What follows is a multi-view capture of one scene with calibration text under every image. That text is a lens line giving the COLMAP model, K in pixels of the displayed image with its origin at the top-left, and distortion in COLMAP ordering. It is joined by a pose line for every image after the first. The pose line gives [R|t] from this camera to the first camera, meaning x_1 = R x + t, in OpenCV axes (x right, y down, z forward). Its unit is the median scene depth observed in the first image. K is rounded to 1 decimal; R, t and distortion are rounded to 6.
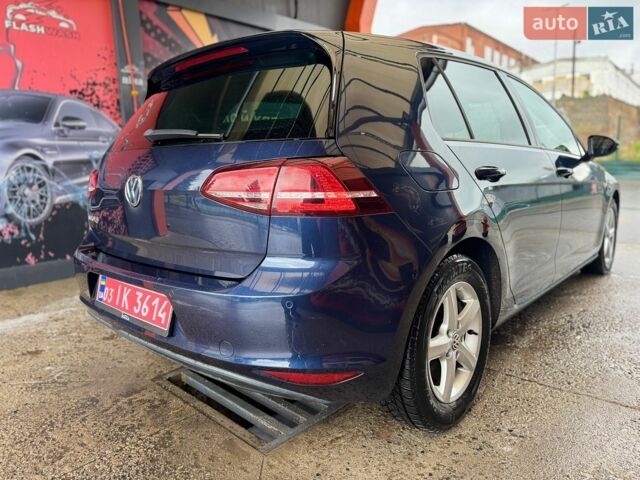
lens RADIAL K [[458.4, 0, 320.0], [0, 458.4, 240.0], [0, 0, 1]] dist [0.002759, -0.005066]
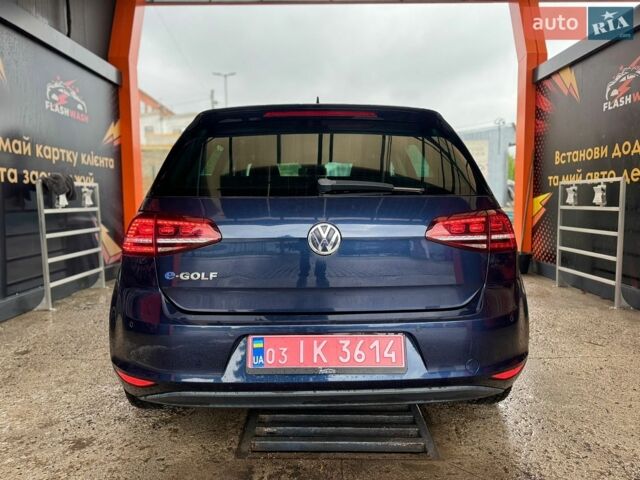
lens RADIAL K [[458.4, 0, 320.0], [0, 458.4, 240.0], [0, 0, 1]] dist [0.002759, -0.005066]
pose [[0.725466, -0.029048, 0.687645, -1.125923], [0.098569, 0.993195, -0.062035, -0.045995], [-0.681163, 0.112785, 0.723392, 0.302101]]
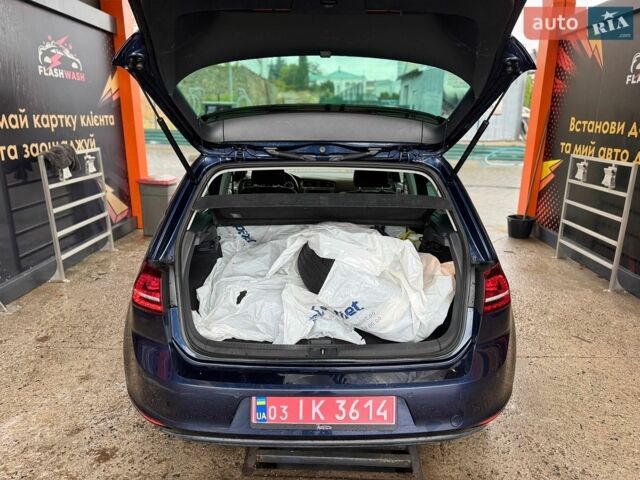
lens RADIAL K [[458.4, 0, 320.0], [0, 458.4, 240.0], [0, 0, 1]] dist [0.002759, -0.005066]
pose [[0.735443, -0.148310, 0.661156, -1.104124], [0.081651, 0.988039, 0.130810, -0.409929], [-0.672649, -0.042219, 0.738757, 0.258986]]
